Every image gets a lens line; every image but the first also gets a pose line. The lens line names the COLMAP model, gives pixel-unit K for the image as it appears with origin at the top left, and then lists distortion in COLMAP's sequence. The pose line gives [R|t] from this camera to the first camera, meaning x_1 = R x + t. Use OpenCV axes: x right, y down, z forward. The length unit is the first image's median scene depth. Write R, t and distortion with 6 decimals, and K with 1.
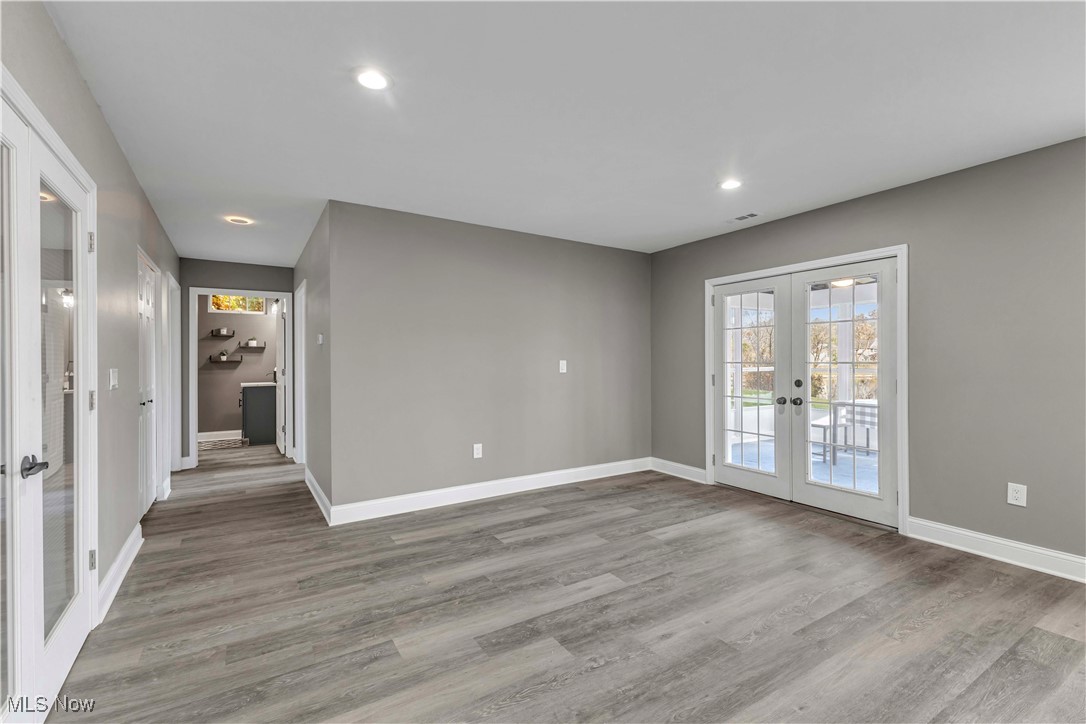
lens RADIAL K [[472.9, 0, 543.0], [0, 472.9, 362.0], [0, 0, 1]] dist [0.006108, 0.000058]
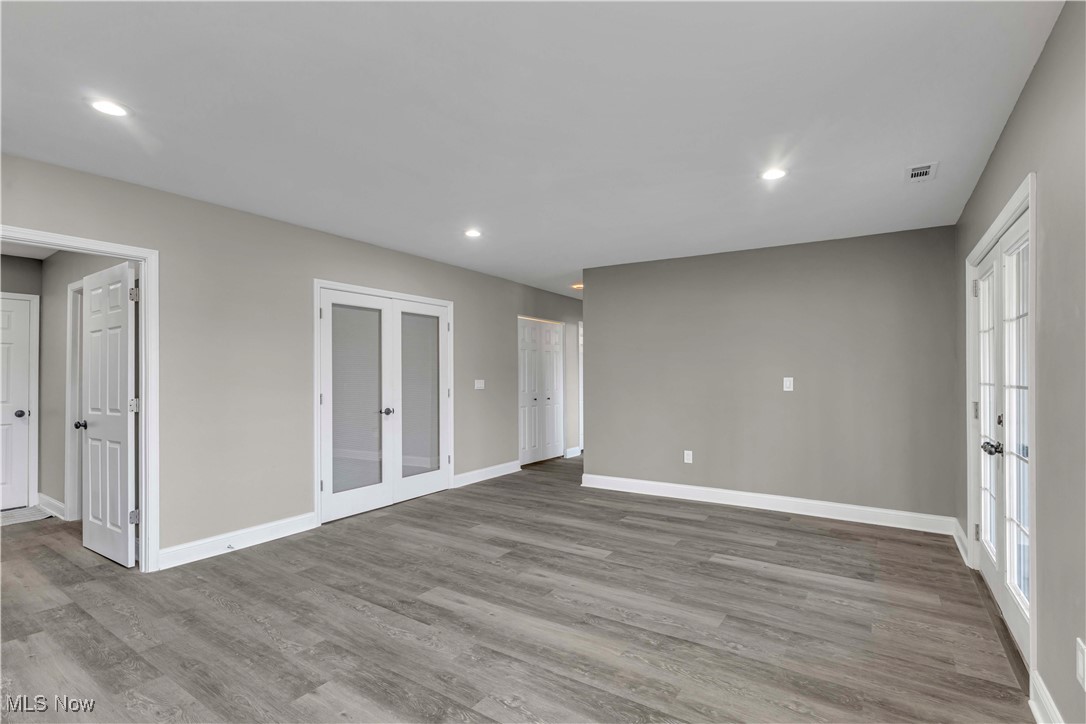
lens RADIAL K [[464.0, 0, 528.8], [0, 464.0, 369.0], [0, 0, 1]] dist [0.001450, 0.000088]
pose [[0.448827, -0.004029, -0.893610, 1.014610], [-0.006230, 0.999951, -0.007637, -0.015672], [0.893597, 0.008995, 0.448780, 0.237499]]
